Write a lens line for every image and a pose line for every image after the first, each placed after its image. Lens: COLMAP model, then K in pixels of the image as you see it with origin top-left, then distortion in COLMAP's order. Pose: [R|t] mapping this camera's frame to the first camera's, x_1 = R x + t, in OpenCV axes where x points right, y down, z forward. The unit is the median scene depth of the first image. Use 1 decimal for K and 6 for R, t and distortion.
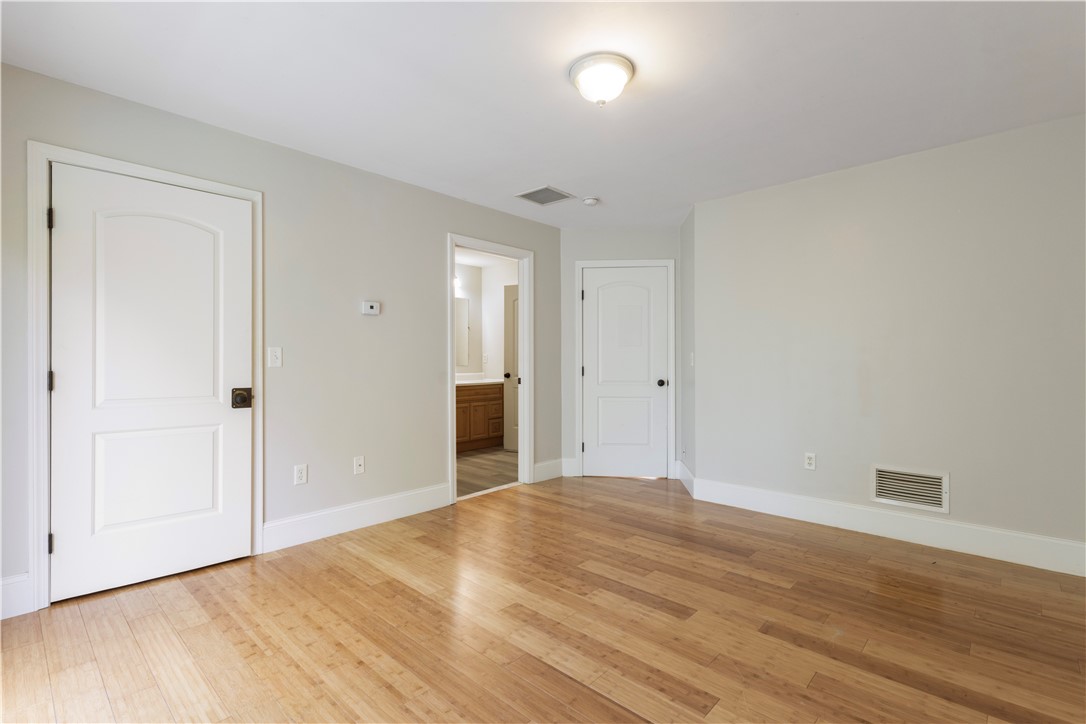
lens RADIAL K [[502.8, 0, 541.8], [0, 502.8, 357.8], [0, 0, 1]] dist [-0.000475, 0.000002]
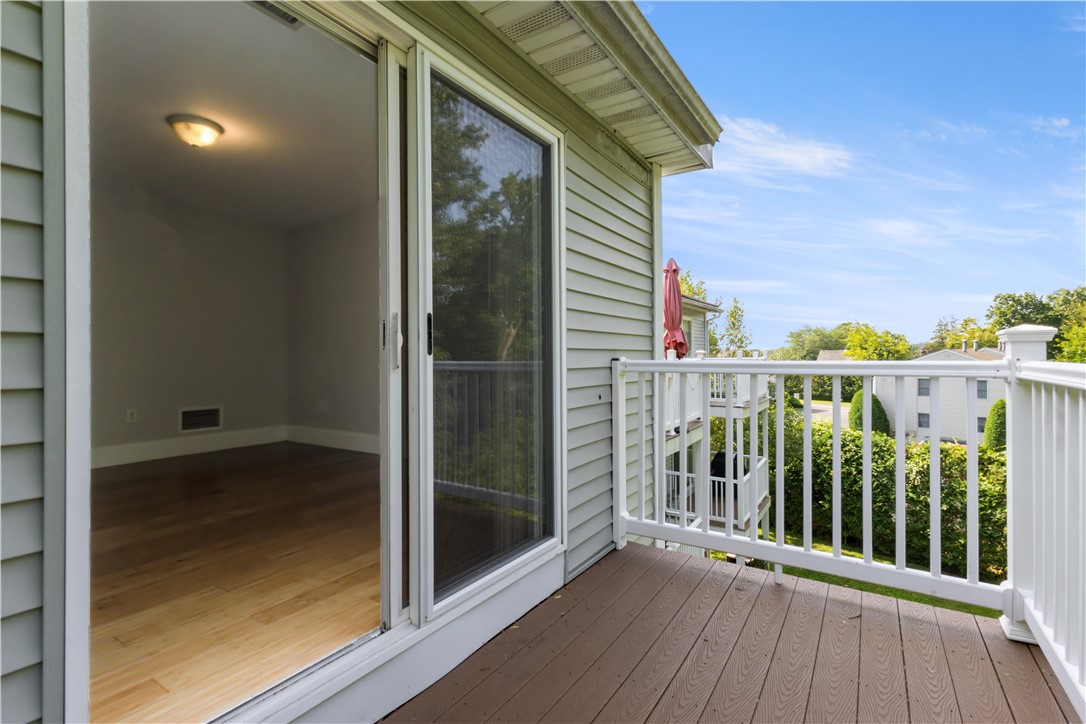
lens RADIAL K [[502.8, 0, 541.8], [0, 502.8, 357.8], [0, 0, 1]] dist [-0.000475, 0.000002]
pose [[-0.164294, -0.001210, 0.986411, -1.066609], [0.000969, 0.999999, 0.001388, 0.063532], [-0.986411, 0.001184, -0.164292, 0.197331]]
